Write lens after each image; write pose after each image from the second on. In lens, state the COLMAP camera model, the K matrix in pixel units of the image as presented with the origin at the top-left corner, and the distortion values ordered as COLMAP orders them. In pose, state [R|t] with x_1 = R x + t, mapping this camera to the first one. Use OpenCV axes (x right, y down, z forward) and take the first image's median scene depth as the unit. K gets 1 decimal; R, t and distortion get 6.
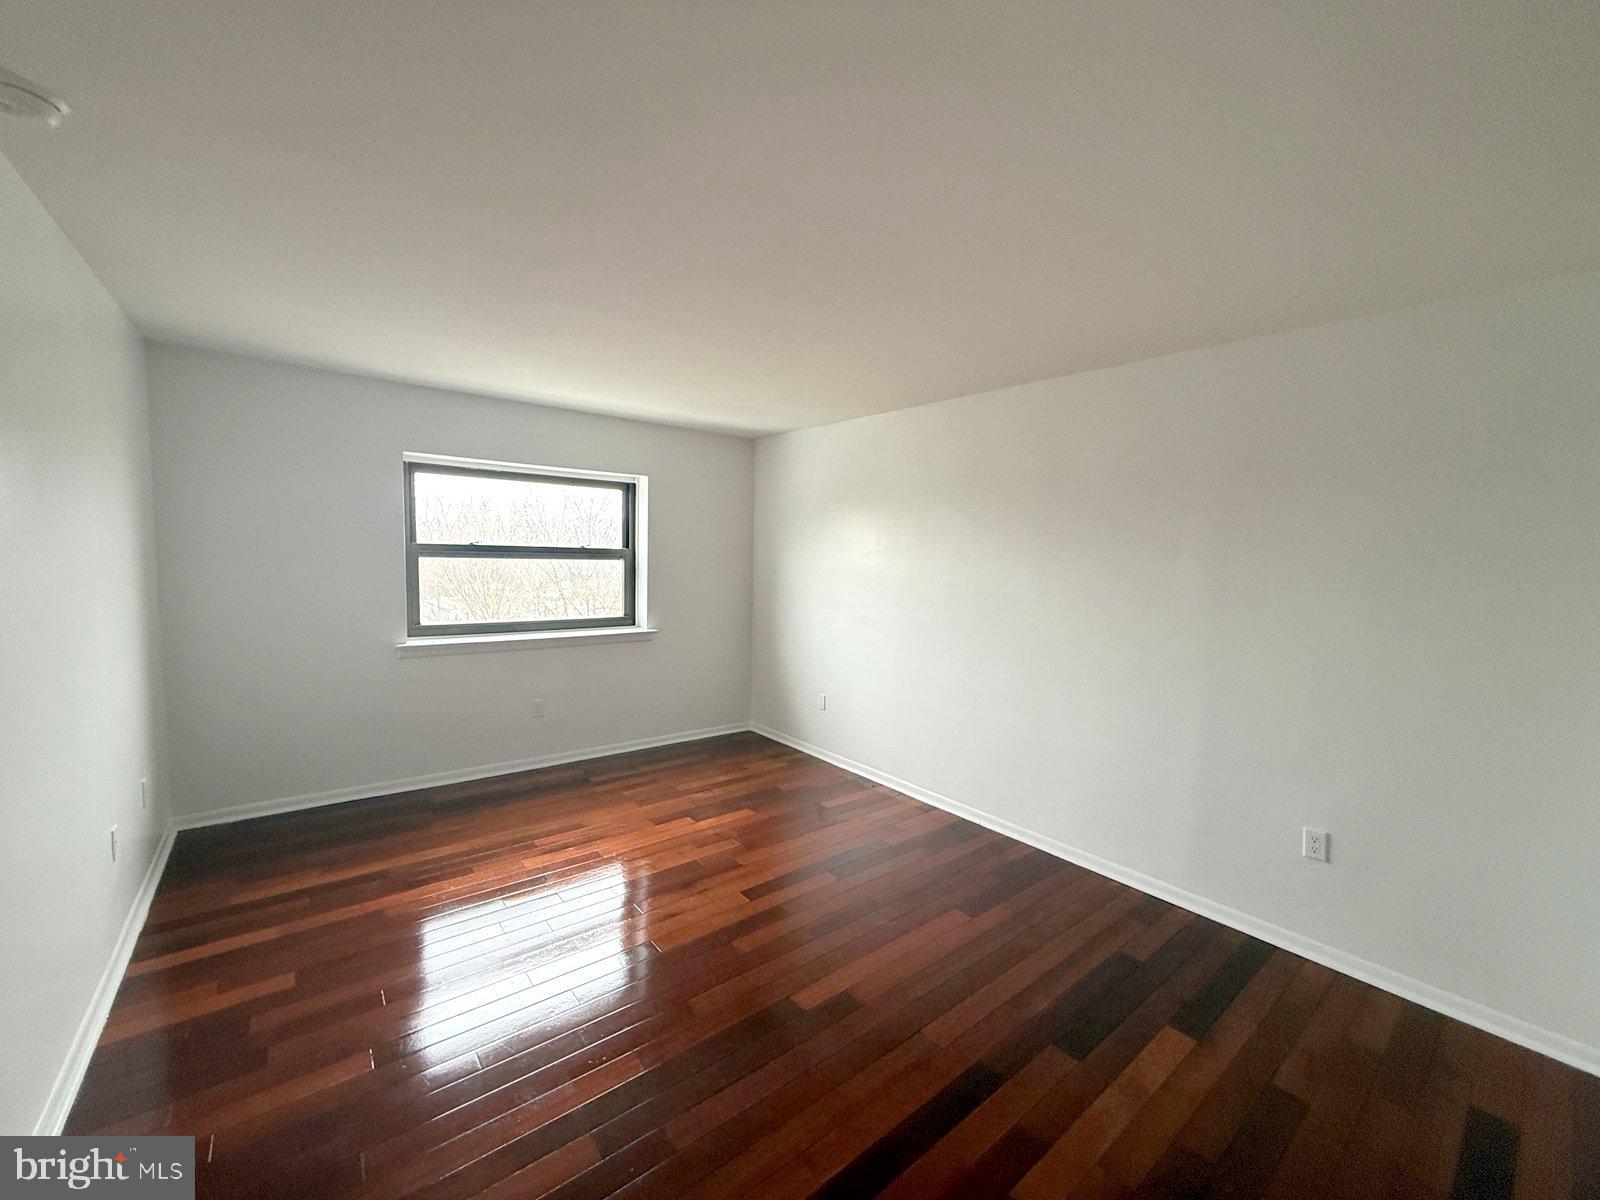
lens RADIAL K [[638.0, 0, 796.9], [0, 638.0, 600.7], [0, 0, 1]] dist [-0.001638, -0.000242]
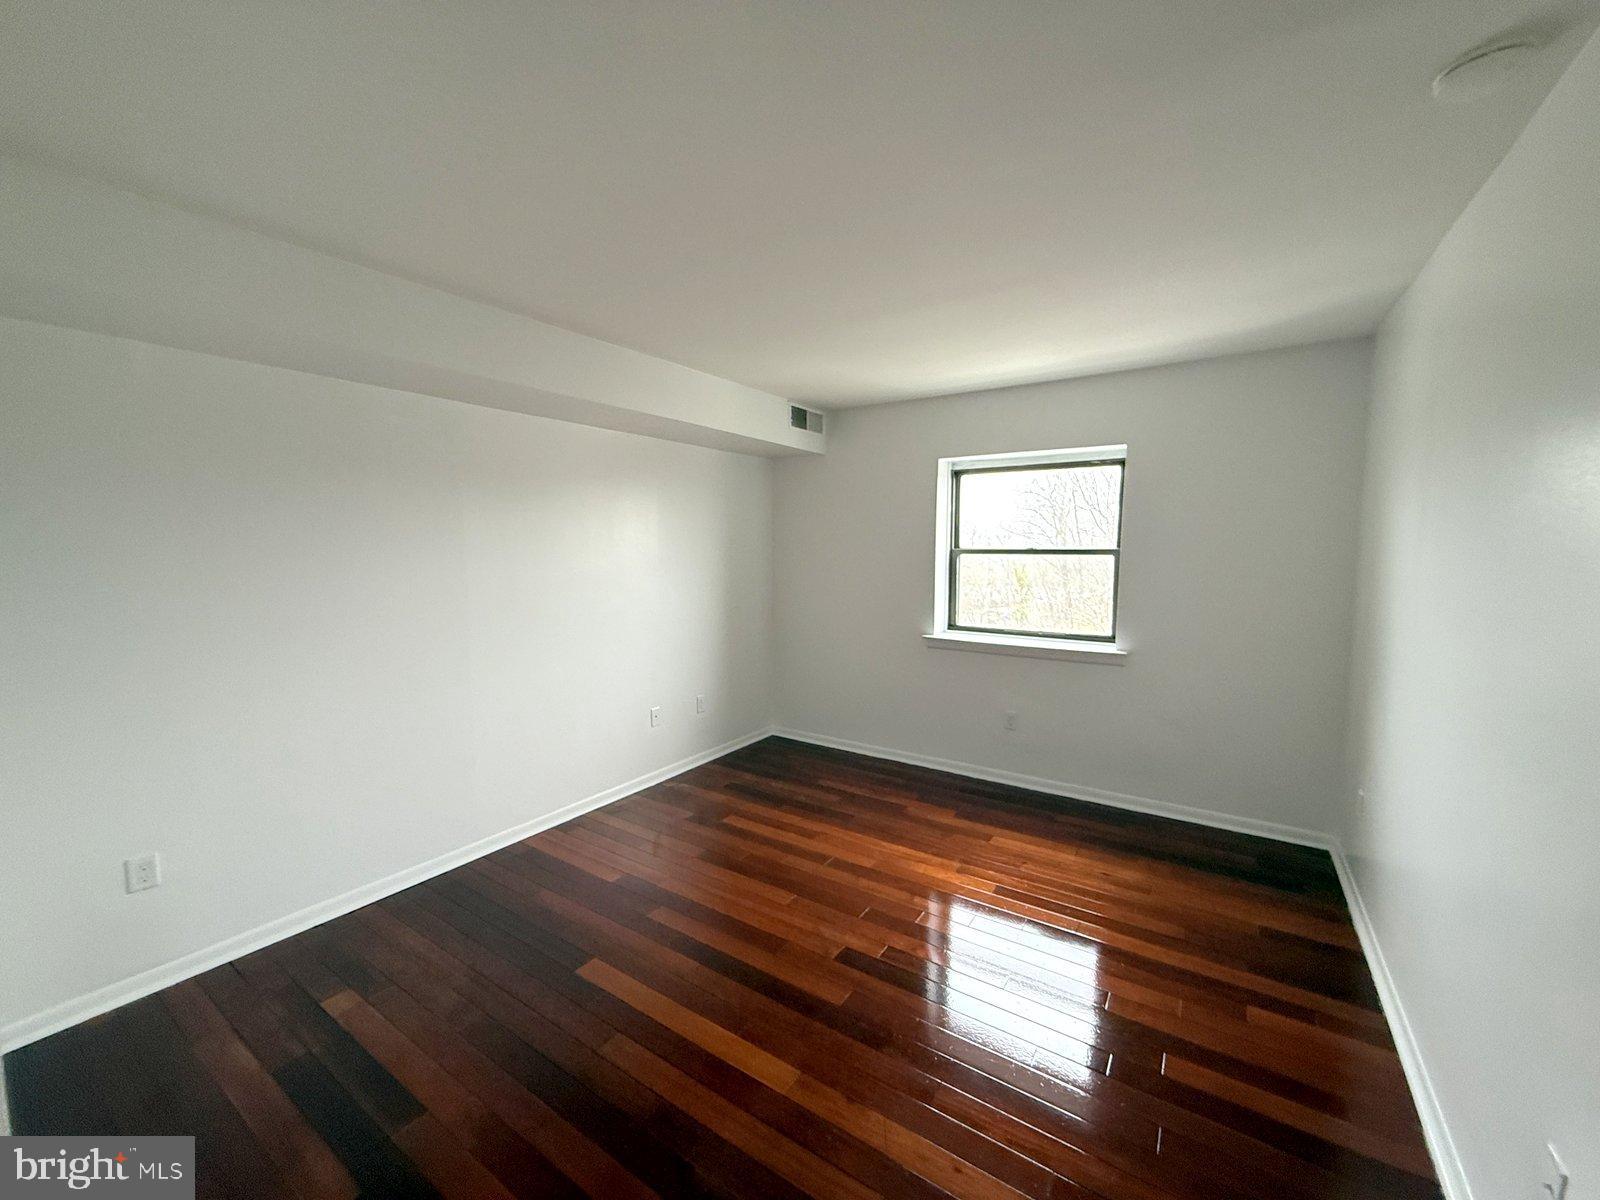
lens RADIAL K [[638.0, 0, 796.9], [0, 638.0, 600.7], [0, 0, 1]] dist [-0.001638, -0.000242]
pose [[0.304377, 0.066633, -0.950218, 0.351541], [-0.063936, 0.996730, 0.049414, -0.026490], [0.950404, 0.045713, 0.307641, 0.388732]]
